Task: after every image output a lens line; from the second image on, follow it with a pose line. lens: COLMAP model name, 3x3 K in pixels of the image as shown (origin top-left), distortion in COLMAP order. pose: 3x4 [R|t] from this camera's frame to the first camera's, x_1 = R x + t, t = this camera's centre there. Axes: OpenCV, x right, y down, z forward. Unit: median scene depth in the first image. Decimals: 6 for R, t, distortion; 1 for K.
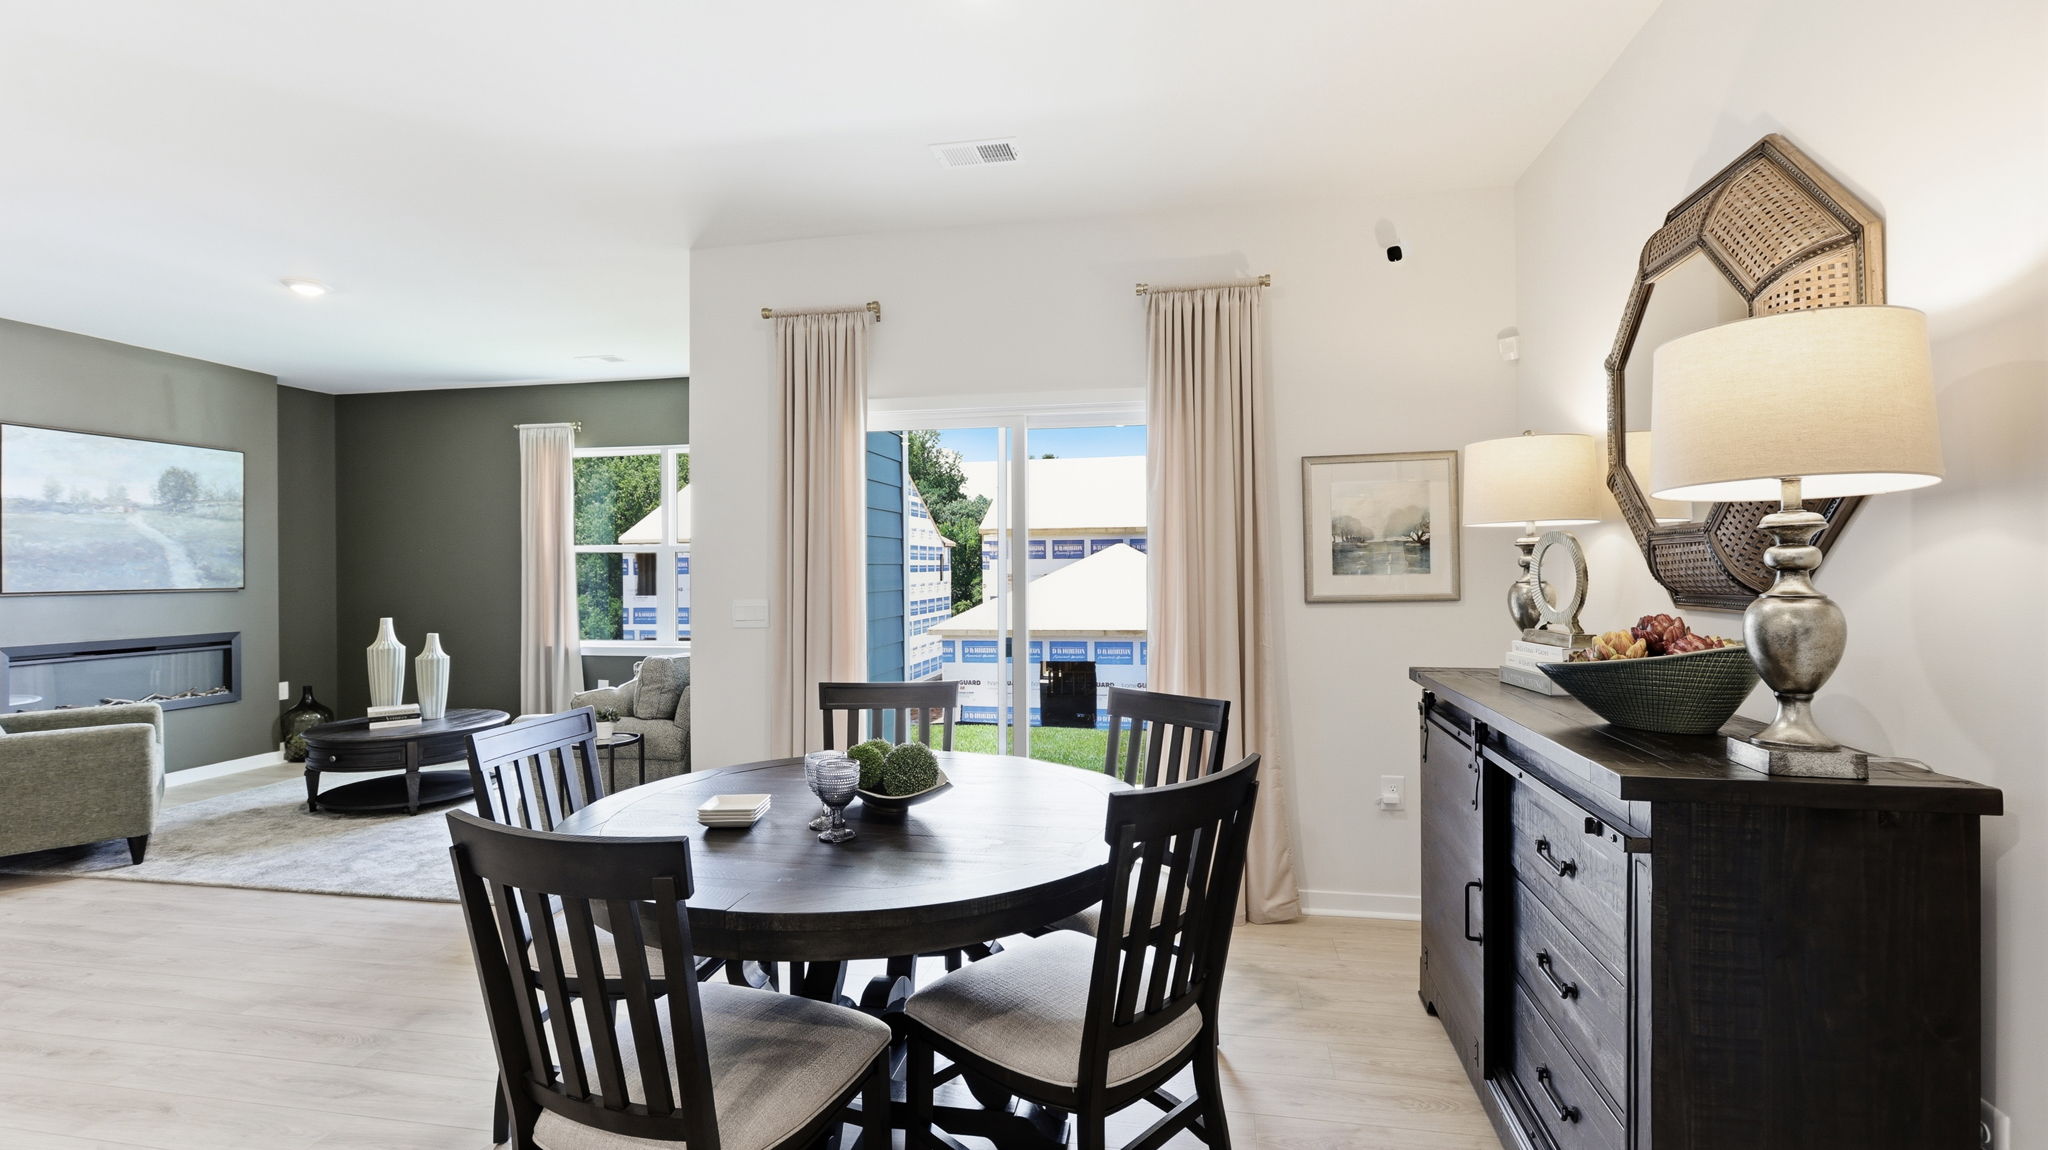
lens RADIAL K [[928.0, 0, 1033.1], [0, 928.0, 568.8], [0, 0, 1]] dist [-0.000546, 0.001547]
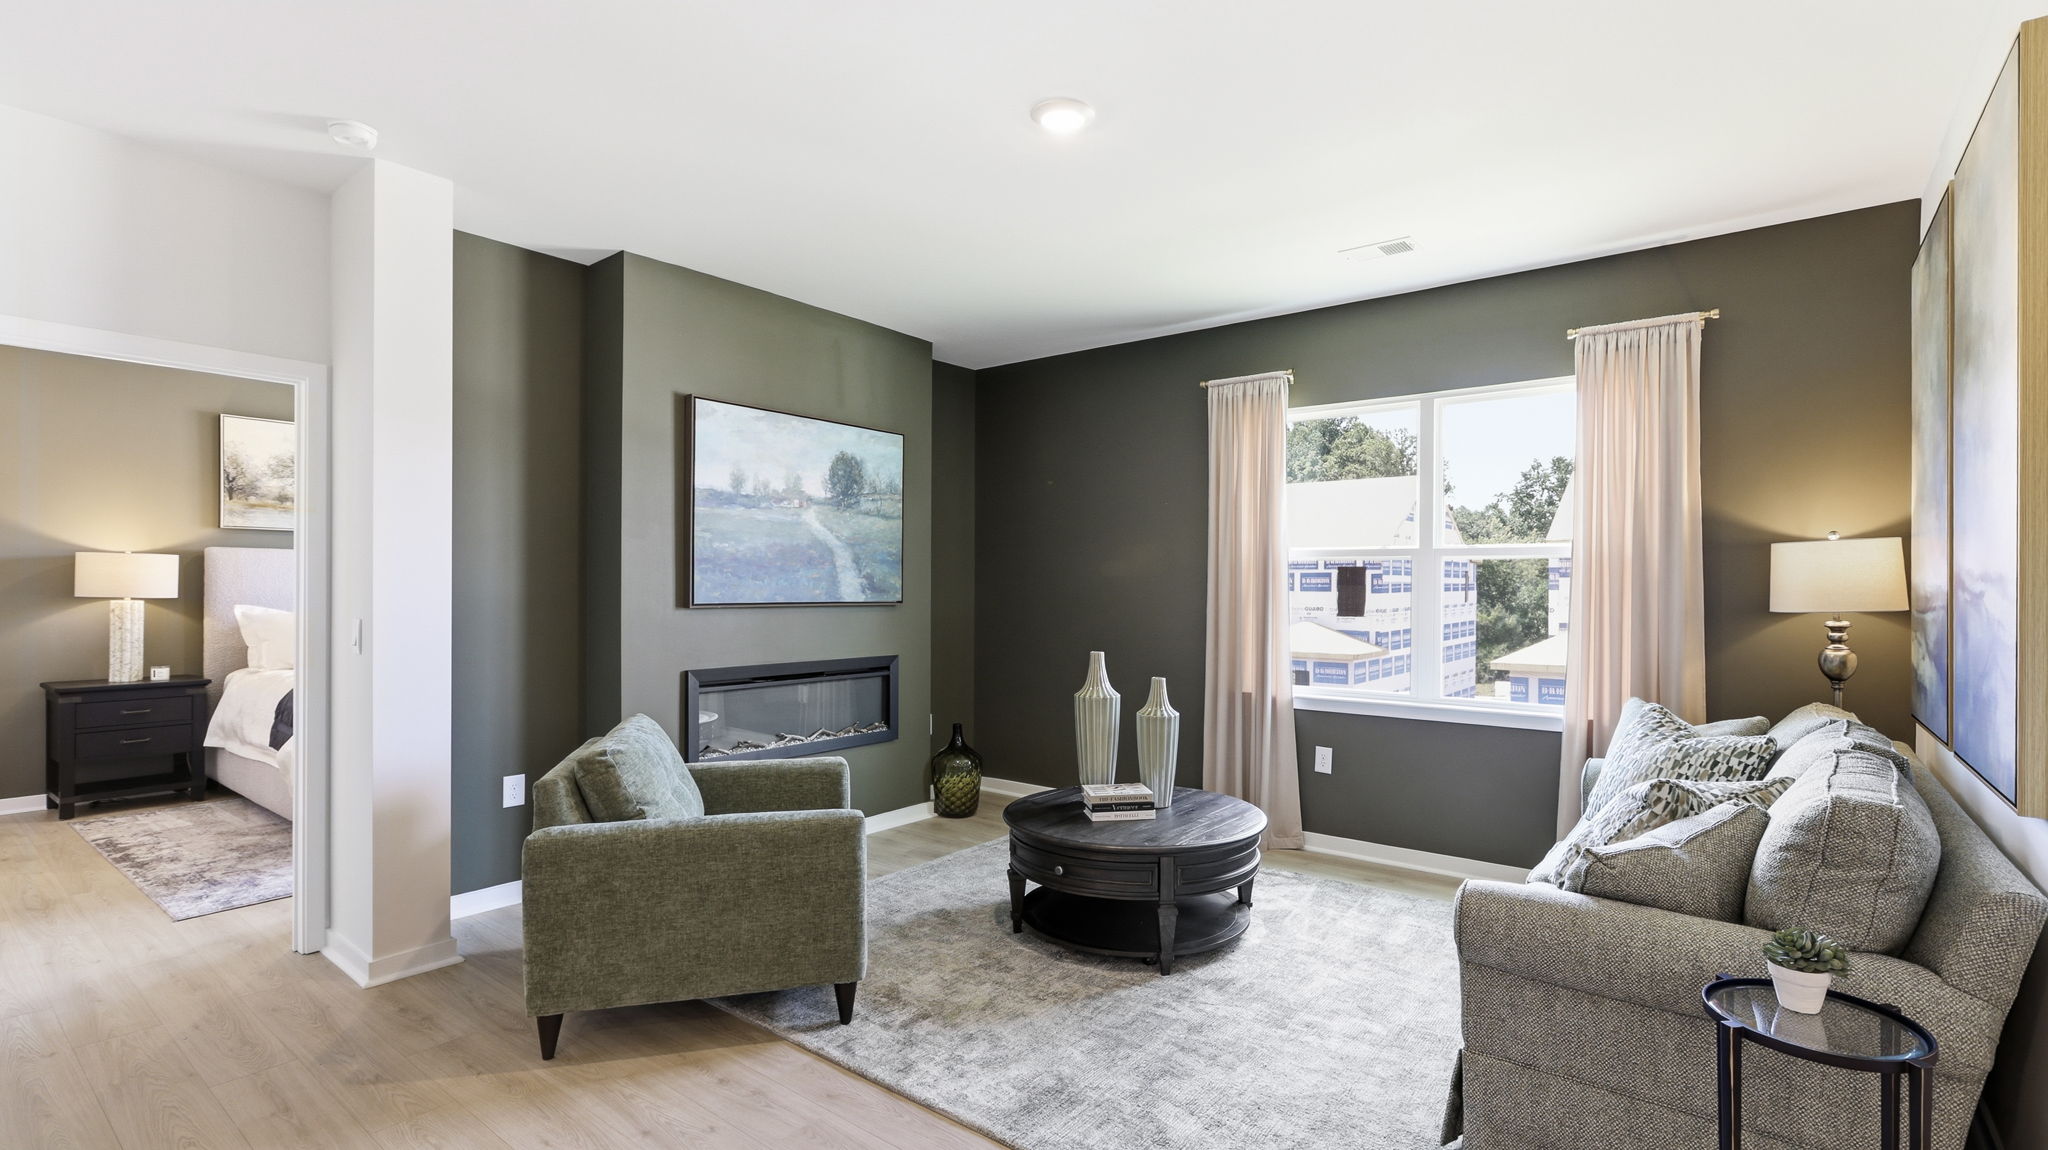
lens RADIAL K [[917.2, 0, 1025.7], [0, 917.2, 593.1], [0, 0, 1]] dist [0.001318, 0.000069]
pose [[0.890621, 0.016389, -0.454452, -0.414061], [-0.012899, 0.999859, 0.010778, 0.003202], [0.454564, -0.003737, 0.890706, 0.355037]]
